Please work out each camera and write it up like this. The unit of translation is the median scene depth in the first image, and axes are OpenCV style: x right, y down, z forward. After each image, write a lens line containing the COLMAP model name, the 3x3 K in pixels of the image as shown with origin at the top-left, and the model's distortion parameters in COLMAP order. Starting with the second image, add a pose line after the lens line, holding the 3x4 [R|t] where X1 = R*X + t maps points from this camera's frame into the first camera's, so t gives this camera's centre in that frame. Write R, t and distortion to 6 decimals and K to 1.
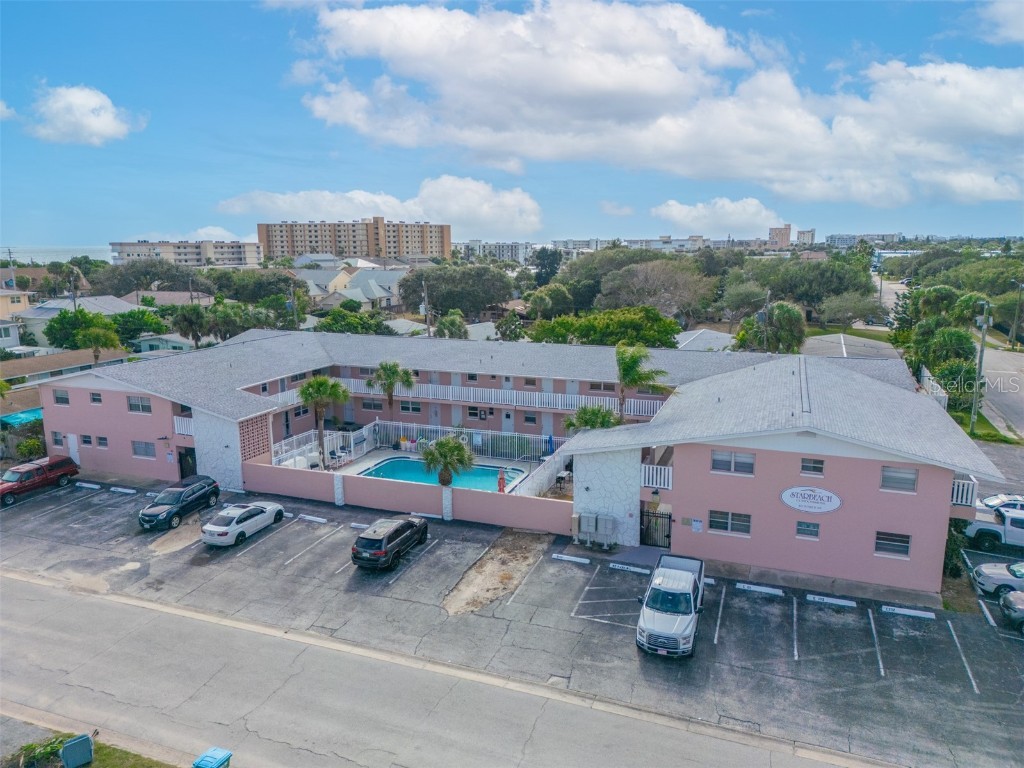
lens RADIAL K [[714.2, 0, 512.0], [0, 714.2, 384.0], [0, 0, 1]] dist [0.089065, -0.094784]
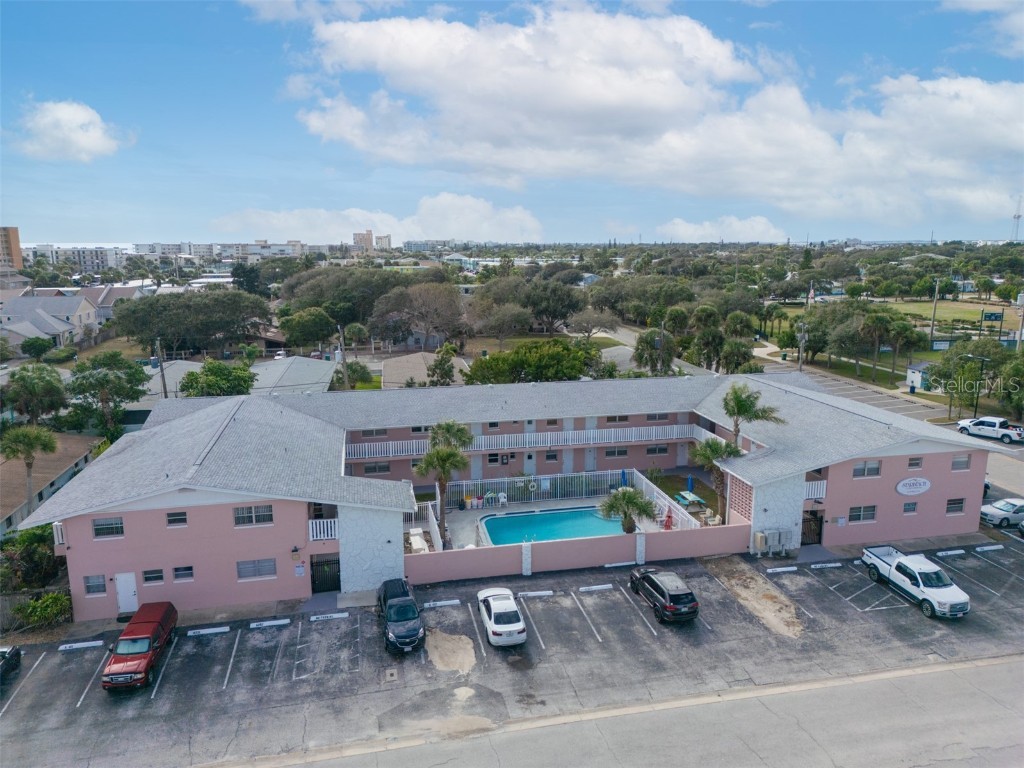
lens RADIAL K [[712.2, 0, 516.0], [0, 712.2, 383.6], [0, 0, 1]] dist [0.081458, -0.083662]
pose [[0.837178, -0.101284, 0.537470, -0.847647], [0.102590, 0.994341, 0.027583, -0.137379], [-0.537223, 0.032048, 0.842831, 0.189313]]
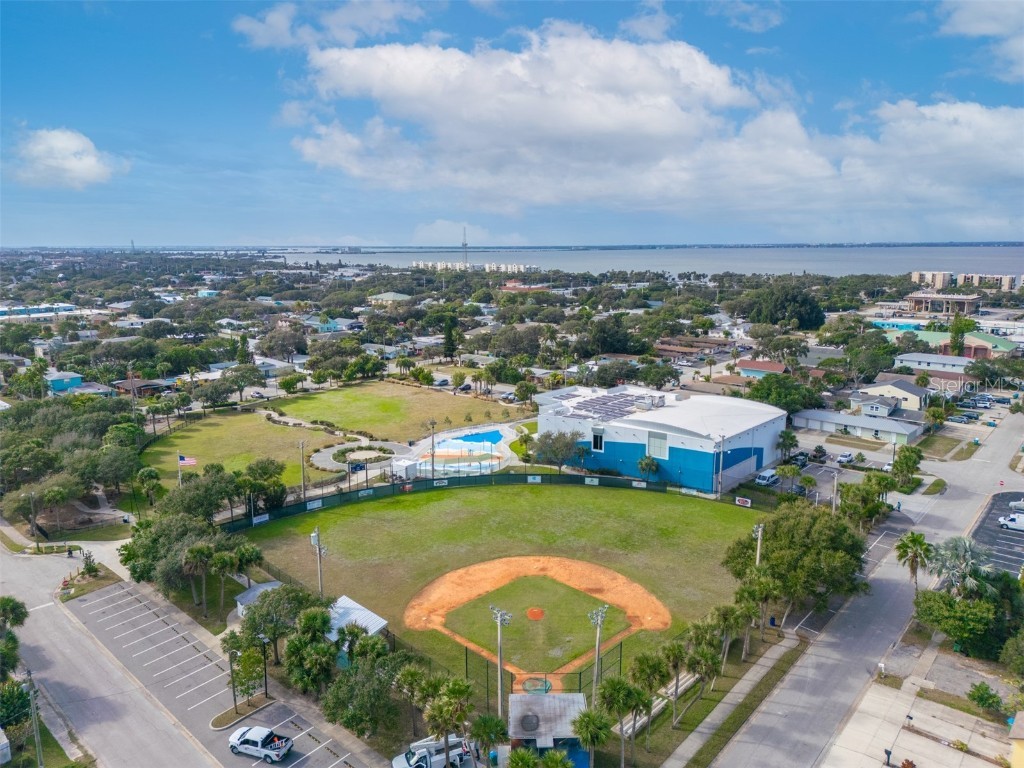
lens RADIAL K [[714.2, 0, 512.0], [0, 714.2, 384.0], [0, 0, 1]] dist [0.089065, -0.094784]
pose [[0.346000, -0.174660, 0.921834, -0.054124], [0.188726, 0.975394, 0.113971, -0.771975], [-0.919057, 0.134539, 0.370449, -0.205962]]
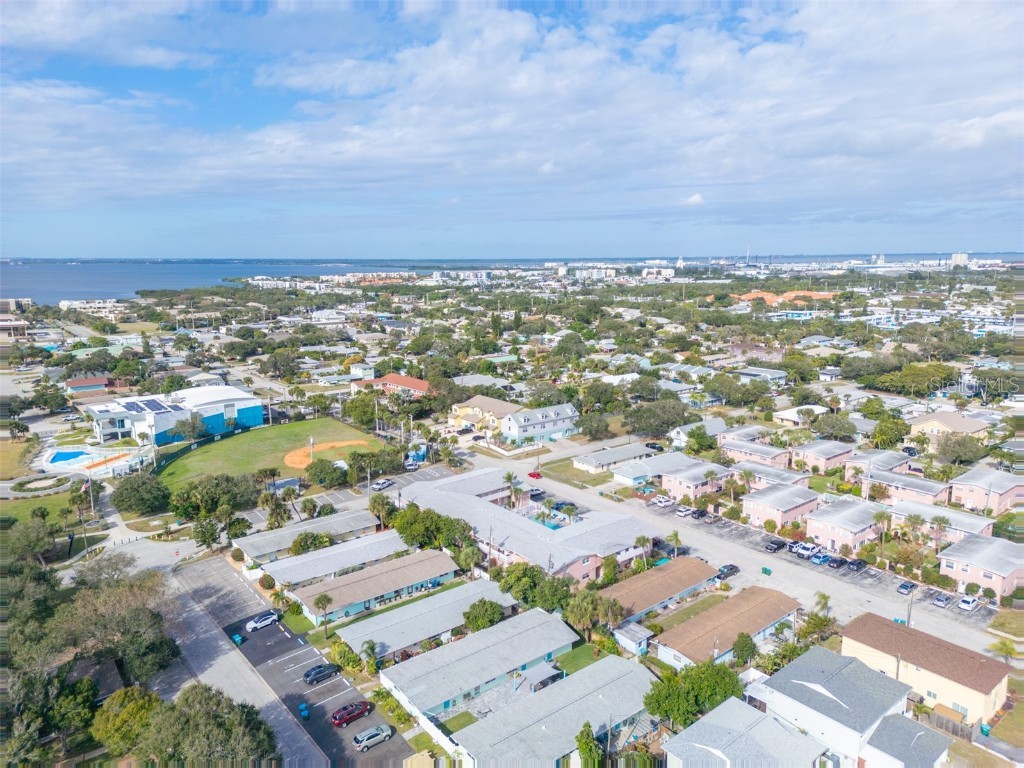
lens RADIAL K [[714.2, 0, 512.0], [0, 714.2, 384.0], [0, 0, 1]] dist [0.089065, -0.094784]
pose [[-0.867427, -0.075792, 0.491758, -2.042569], [0.112321, 0.932991, 0.341924, -2.138944], [-0.484721, 0.351829, -0.800788, 4.485732]]
